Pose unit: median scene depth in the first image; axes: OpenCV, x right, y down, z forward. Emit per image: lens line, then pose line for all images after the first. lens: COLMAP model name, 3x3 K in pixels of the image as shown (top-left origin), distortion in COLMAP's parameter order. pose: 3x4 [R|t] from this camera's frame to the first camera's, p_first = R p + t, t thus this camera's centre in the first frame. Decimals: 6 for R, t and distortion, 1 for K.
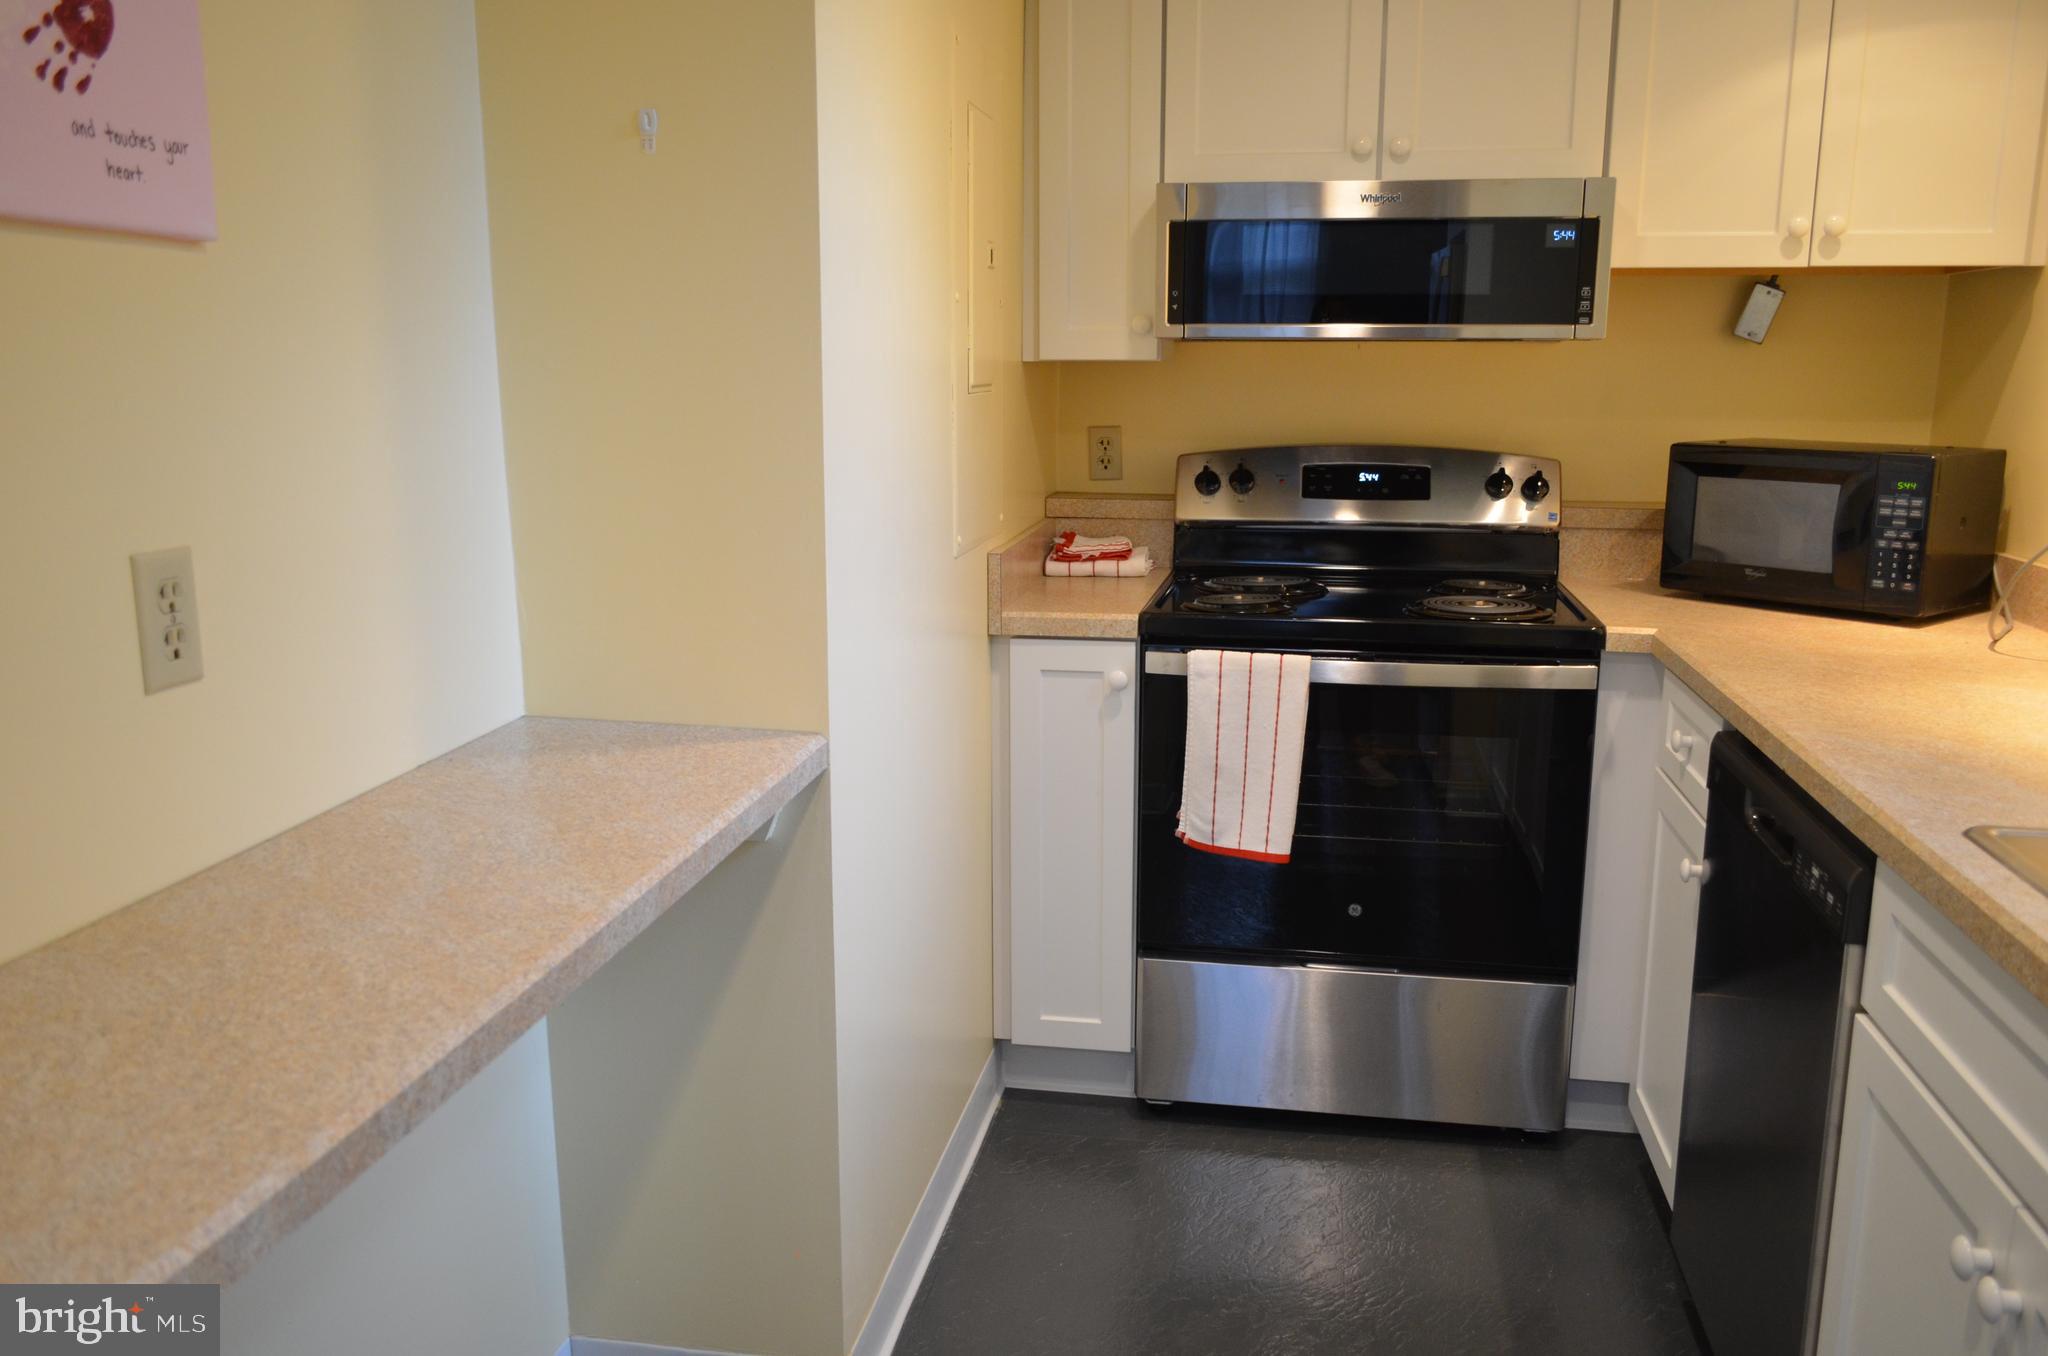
lens RADIAL K [[1554.0, 0, 1078.7], [0, 1554.0, 669.8], [0, 0, 1]] dist [-0.007016, 0.003271]
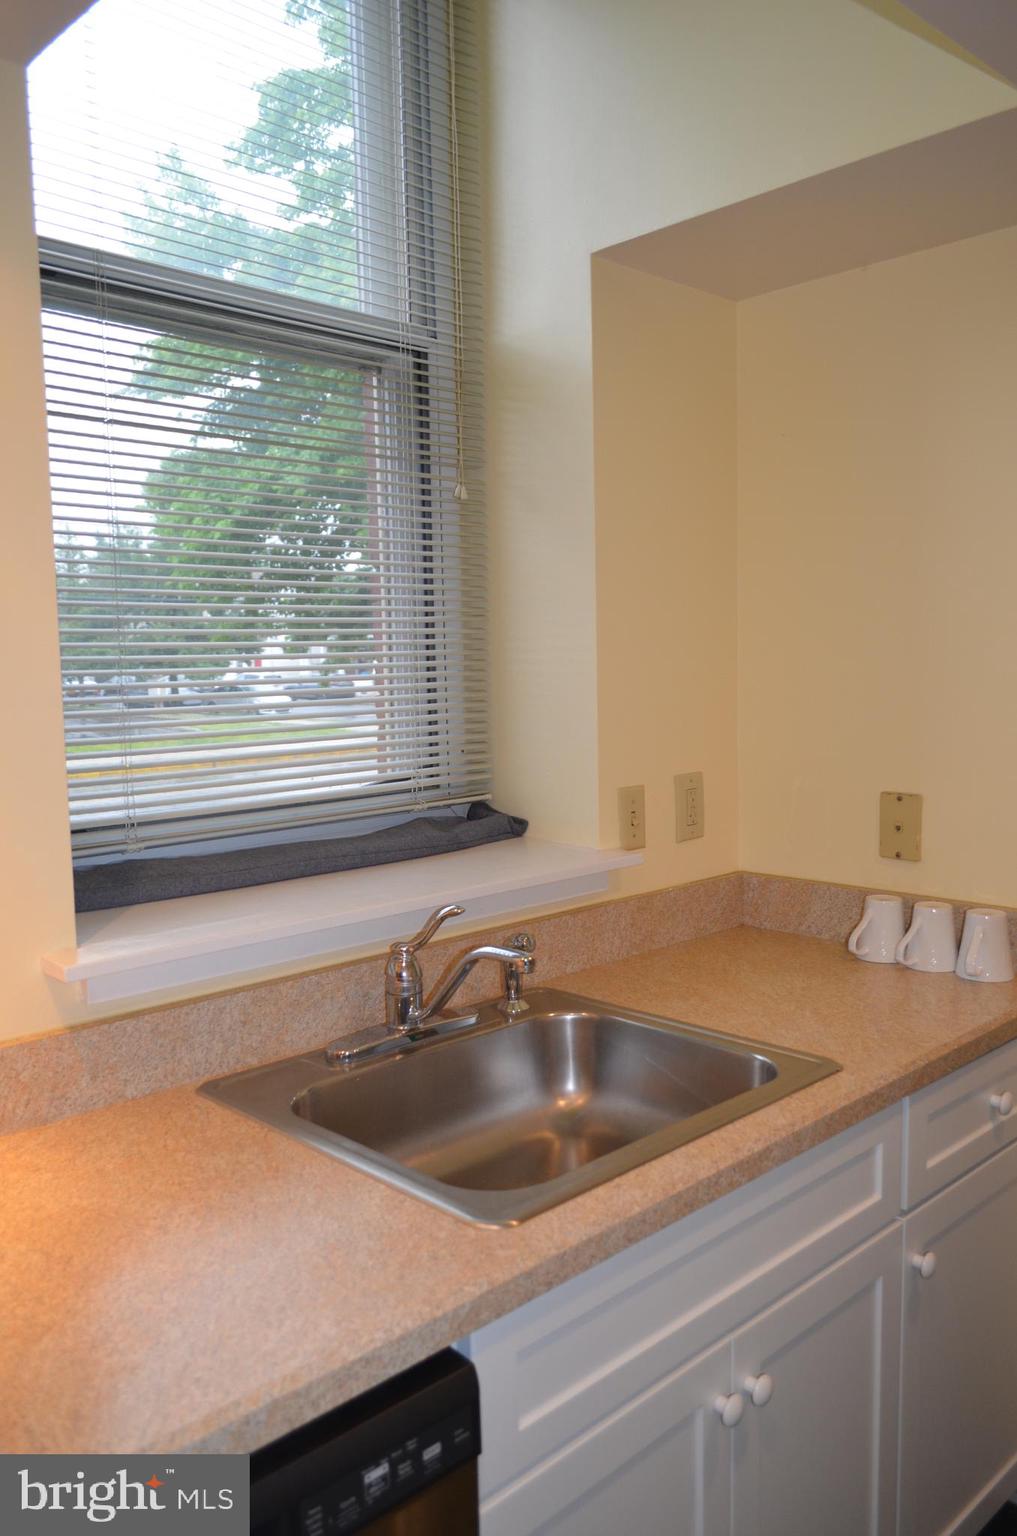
lens RADIAL K [[1200.9, 0, 517.4], [0, 1200.9, 800.2], [0, 0, 1]] dist [-0.005521, 0.003911]
pose [[-0.801608, -0.059361, 0.594896, 0.063375], [0.131374, 0.953247, 0.272142, -0.195884], [-0.583237, 0.296305, -0.756332, 0.796457]]
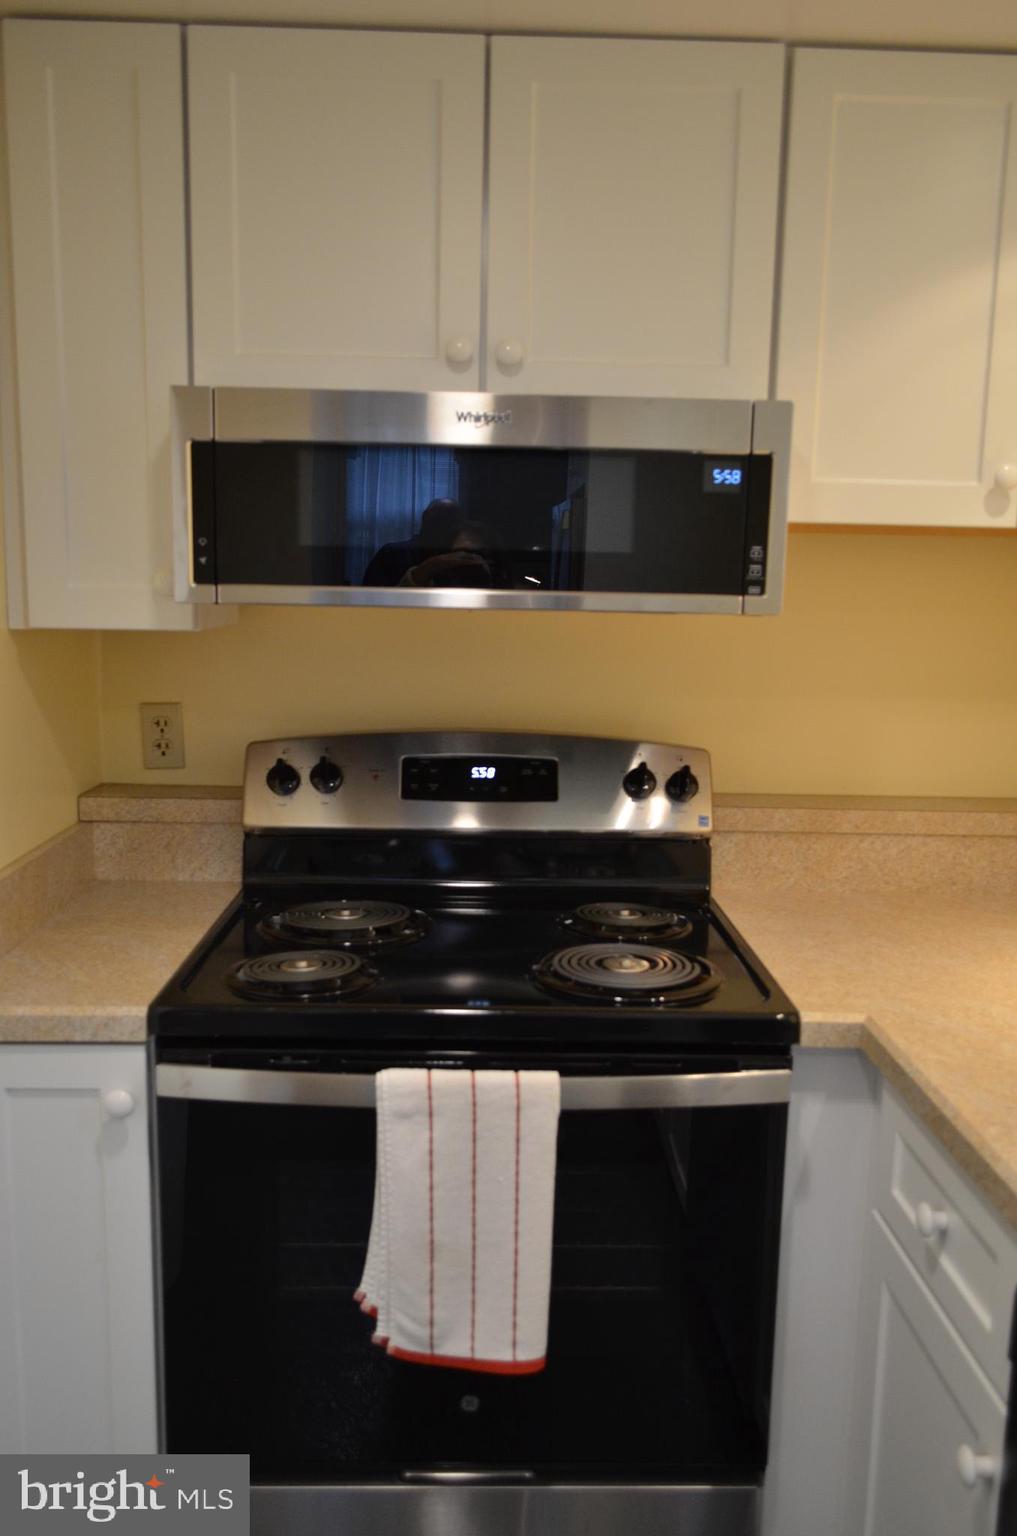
lens RADIAL K [[1200.9, 0, 517.4], [0, 1200.9, 800.2], [0, 0, 1]] dist [-0.005521, 0.003911]
pose [[0.981832, -0.016311, 0.189051, 0.098526], [0.020852, 0.999539, -0.022055, -0.109705], [-0.188604, 0.025597, 0.981720, 0.440017]]
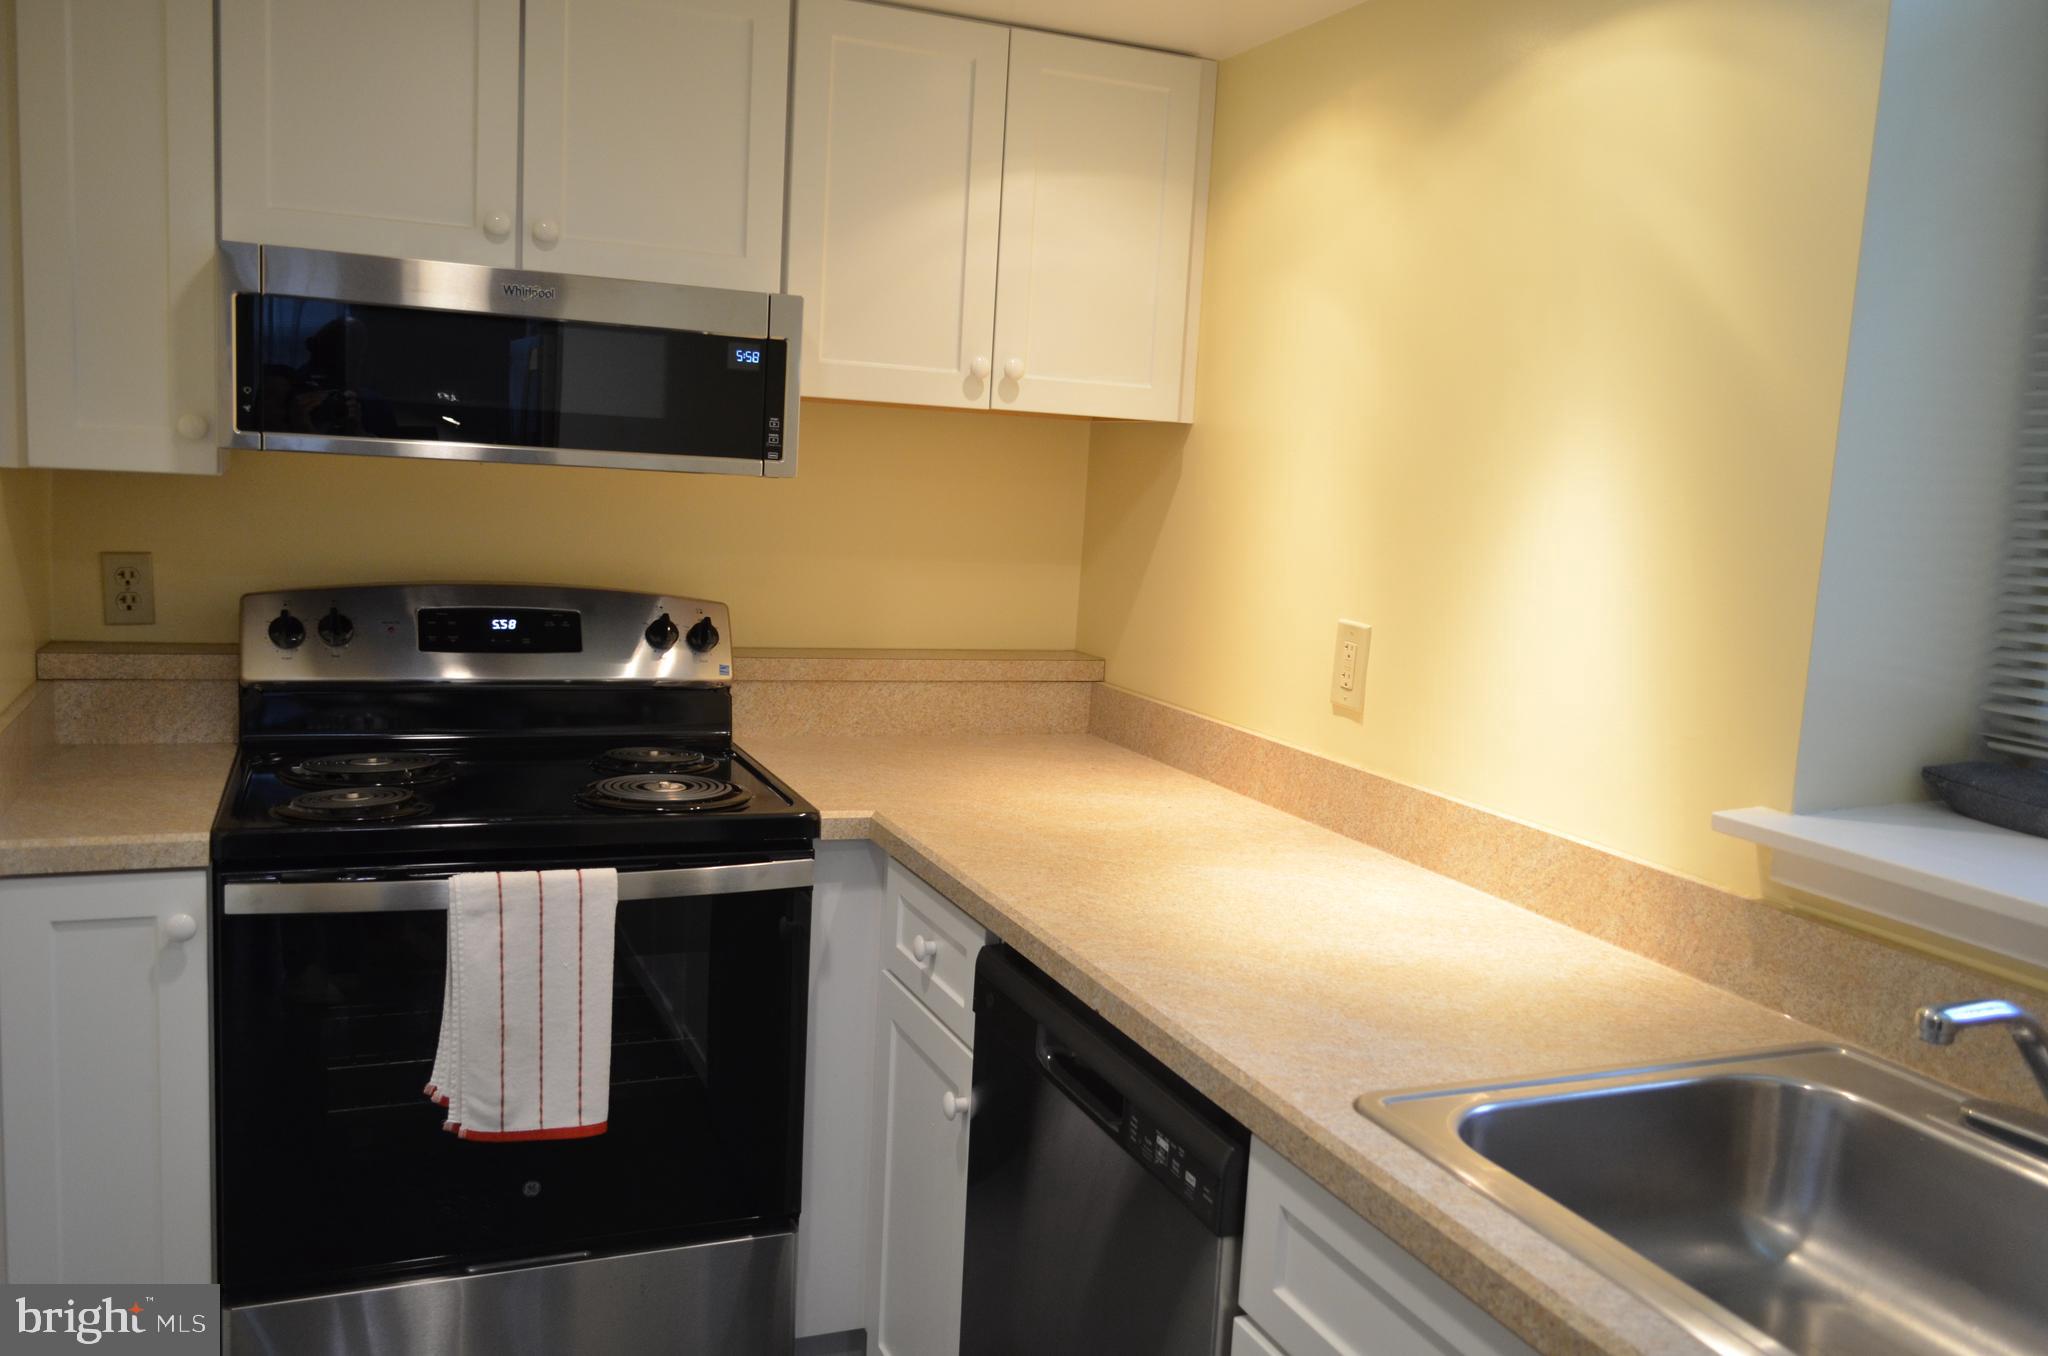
lens RADIAL K [[1601.2, 0, 1024.0], [0, 1601.2, 678.0], [0, 0, 1]] dist [-0.005521, 0.003911]
pose [[0.847386, -0.025281, 0.530375, -0.032082], [0.051340, 0.998087, -0.034450, -0.061014], [-0.528489, 0.056422, 0.847063, 0.169585]]
